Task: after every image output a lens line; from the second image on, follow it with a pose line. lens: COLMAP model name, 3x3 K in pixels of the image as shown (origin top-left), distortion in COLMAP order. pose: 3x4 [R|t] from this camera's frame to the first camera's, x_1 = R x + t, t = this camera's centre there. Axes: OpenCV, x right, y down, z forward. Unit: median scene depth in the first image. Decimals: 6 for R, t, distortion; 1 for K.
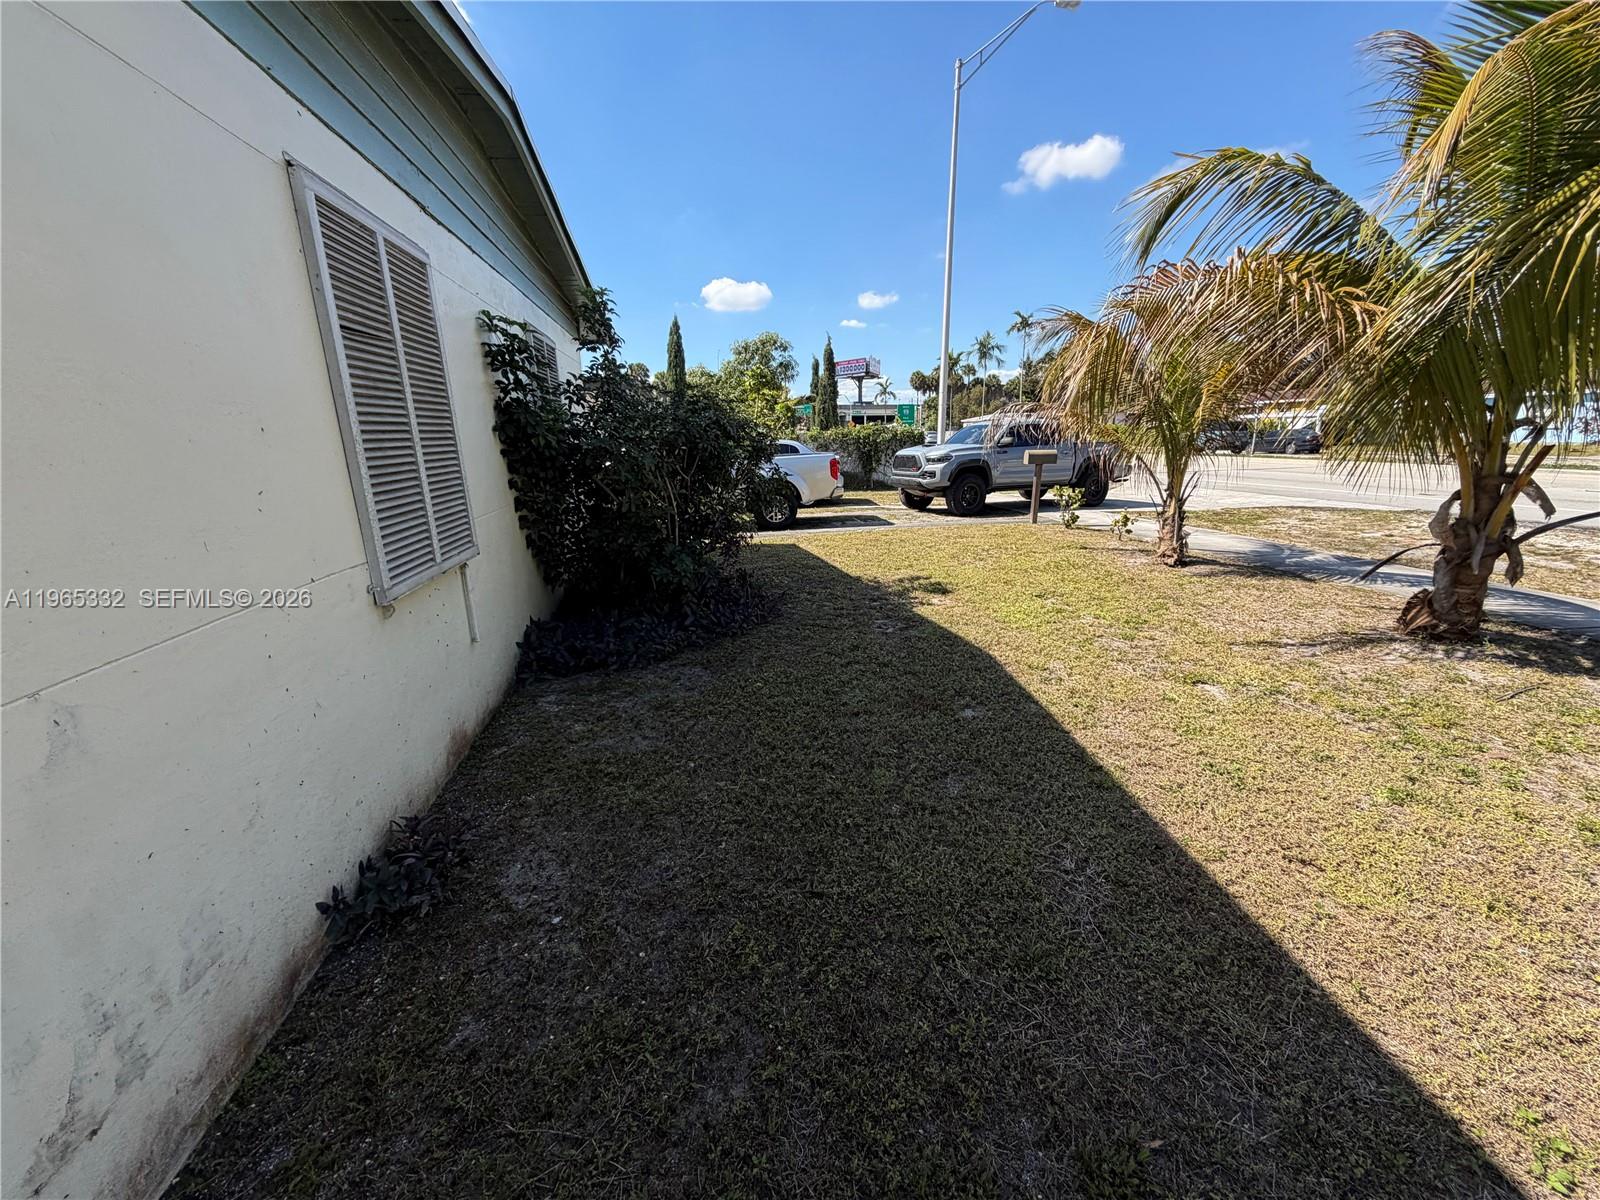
lens RADIAL K [[638.5, 0, 799.6], [0, 638.5, 595.7], [0, 0, 1]] dist [-0.001317, 0.000341]
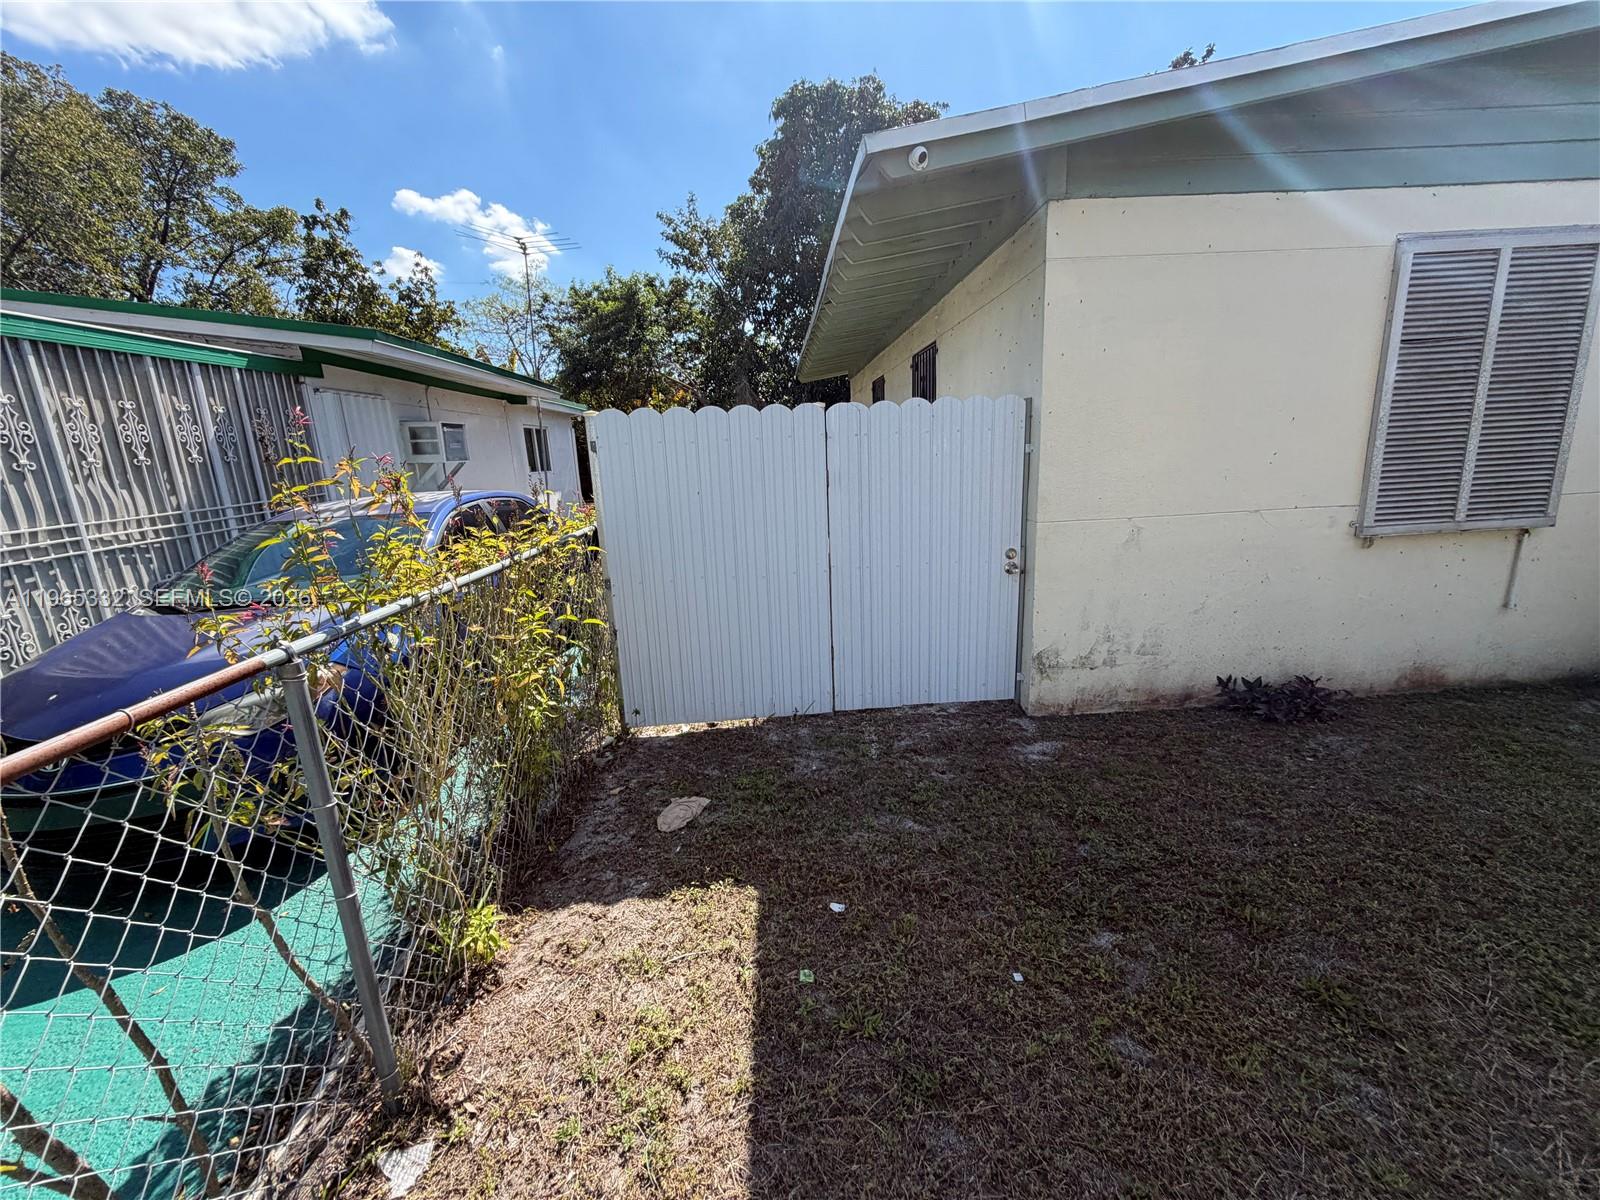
lens RADIAL K [[638.5, 0, 796.4], [0, 638.5, 601.6], [0, 0, 1]] dist [-0.001317, 0.000341]
pose [[-0.129435, 0.257614, -0.957539, 0.492360], [-0.196027, 0.939957, 0.279382, -0.000733], [0.972018, 0.223865, -0.071164, -0.049712]]
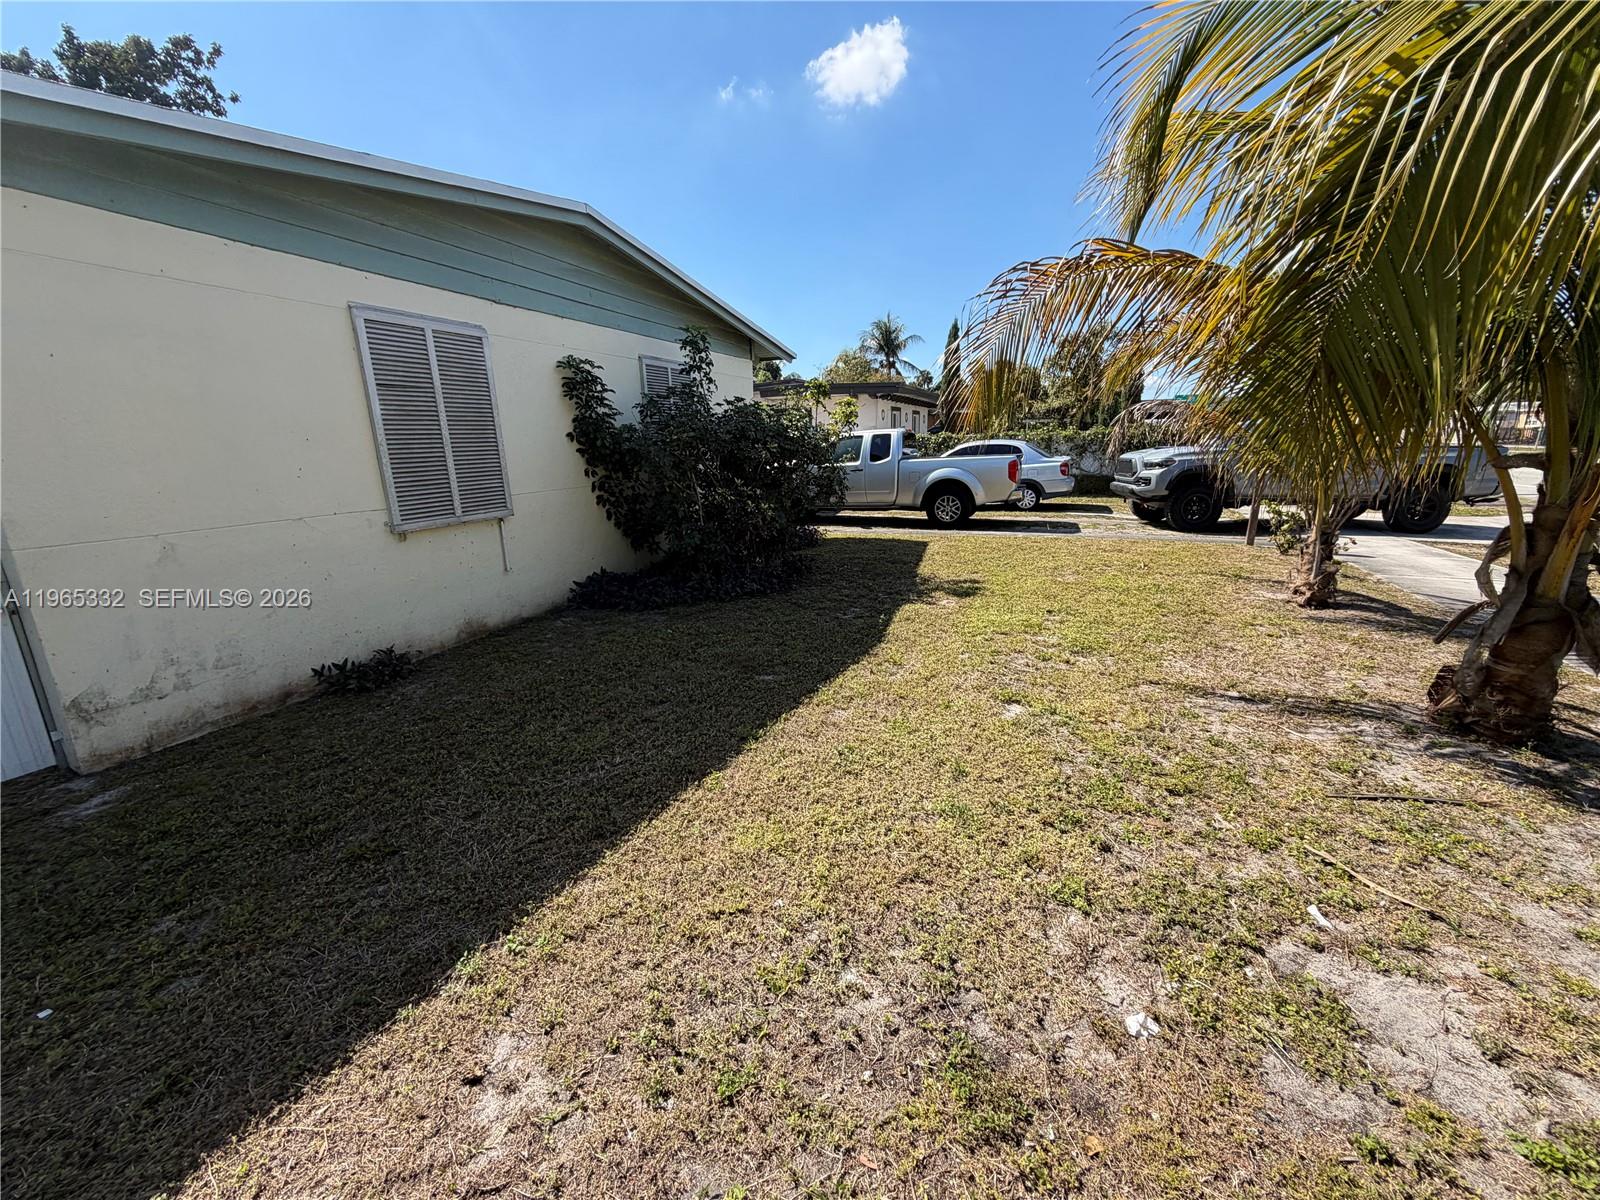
lens RADIAL K [[638.5, 0, 799.4], [0, 638.5, 602.4], [0, 0, 1]] dist [-0.001317, 0.000341]
pose [[0.849367, 0.133624, -0.510608, 0.704486], [-0.127536, 0.990714, 0.047118, -0.012776], [0.512162, 0.025101, 0.858522, 0.010780]]
